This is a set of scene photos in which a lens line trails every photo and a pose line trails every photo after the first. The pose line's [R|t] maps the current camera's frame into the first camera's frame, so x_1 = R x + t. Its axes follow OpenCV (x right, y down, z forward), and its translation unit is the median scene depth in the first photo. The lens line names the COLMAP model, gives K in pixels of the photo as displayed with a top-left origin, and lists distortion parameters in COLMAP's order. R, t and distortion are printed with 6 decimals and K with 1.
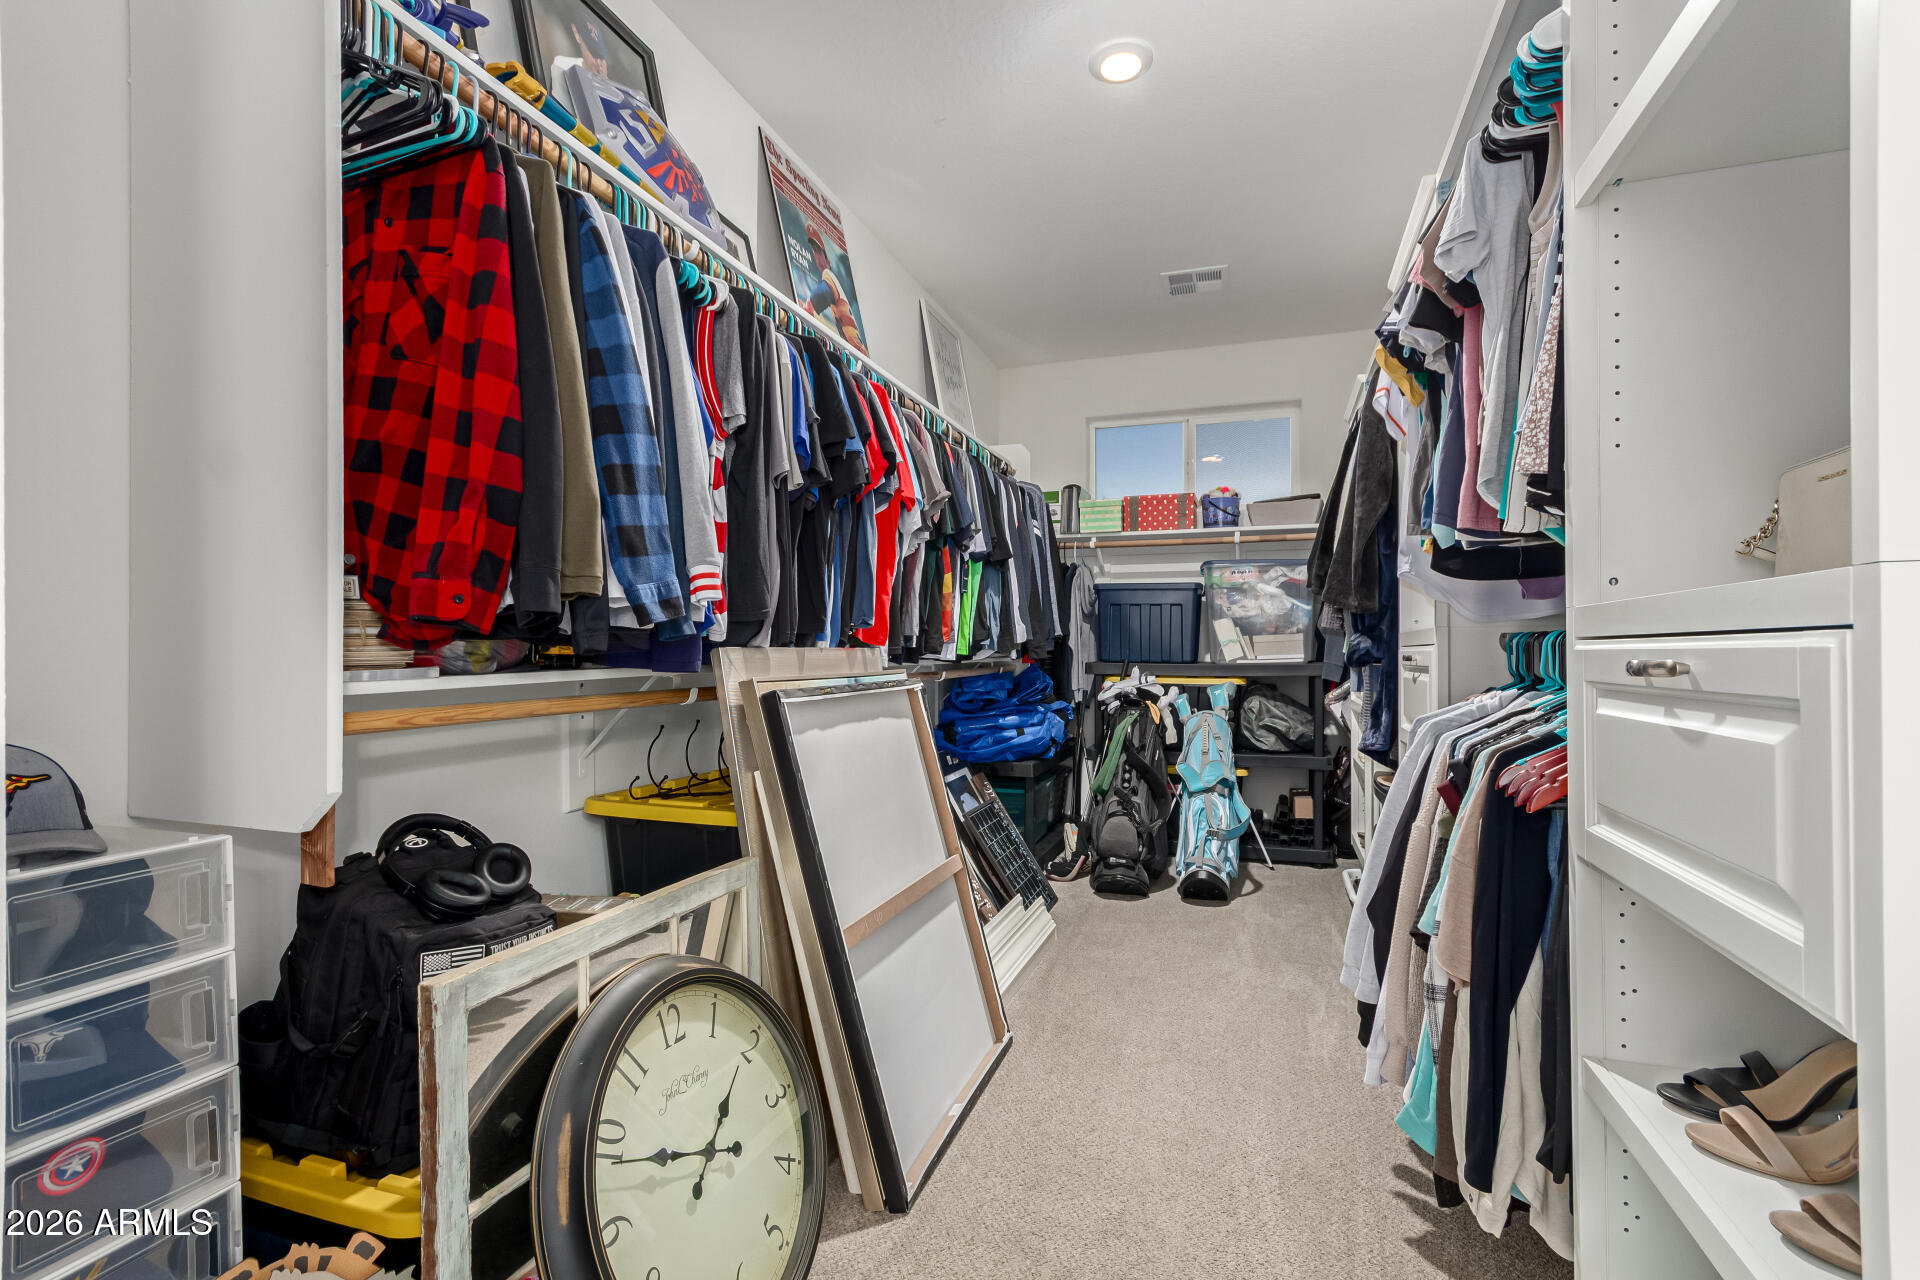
lens RADIAL K [[887.8, 0, 963.8], [0, 887.8, 651.1], [0, 0, 1]] dist [0.004223, 0.001131]
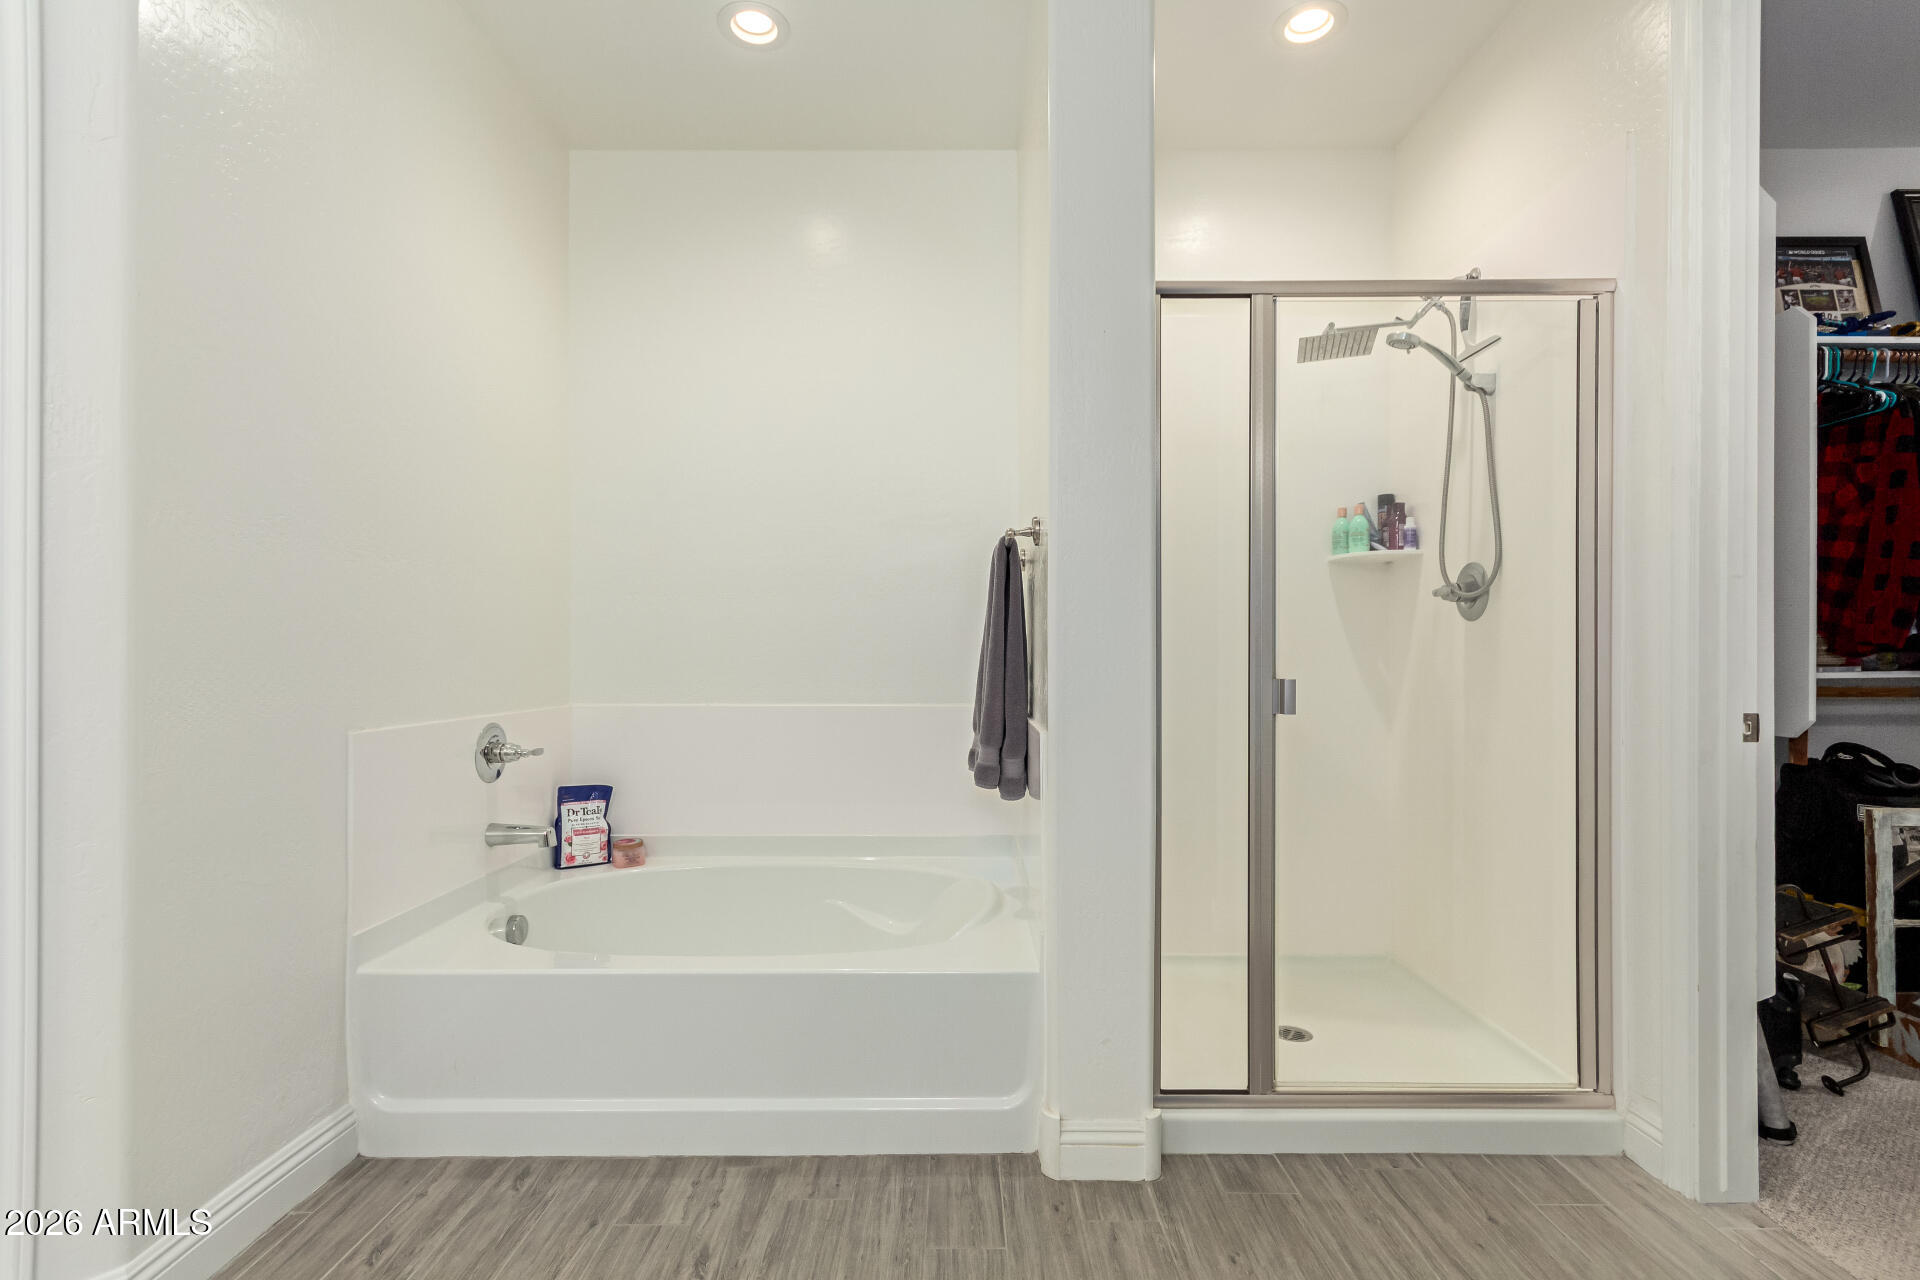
lens RADIAL K [[887.8, 0, 965.3], [0, 887.8, 657.3], [0, 0, 1]] dist [0.004223, 0.001131]
pose [[0.328305, 0.001039, -0.944571, 0.640994], [-0.002834, 0.999996, 0.000115, 0.004209], [0.944568, 0.002639, 0.328307, -1.573689]]
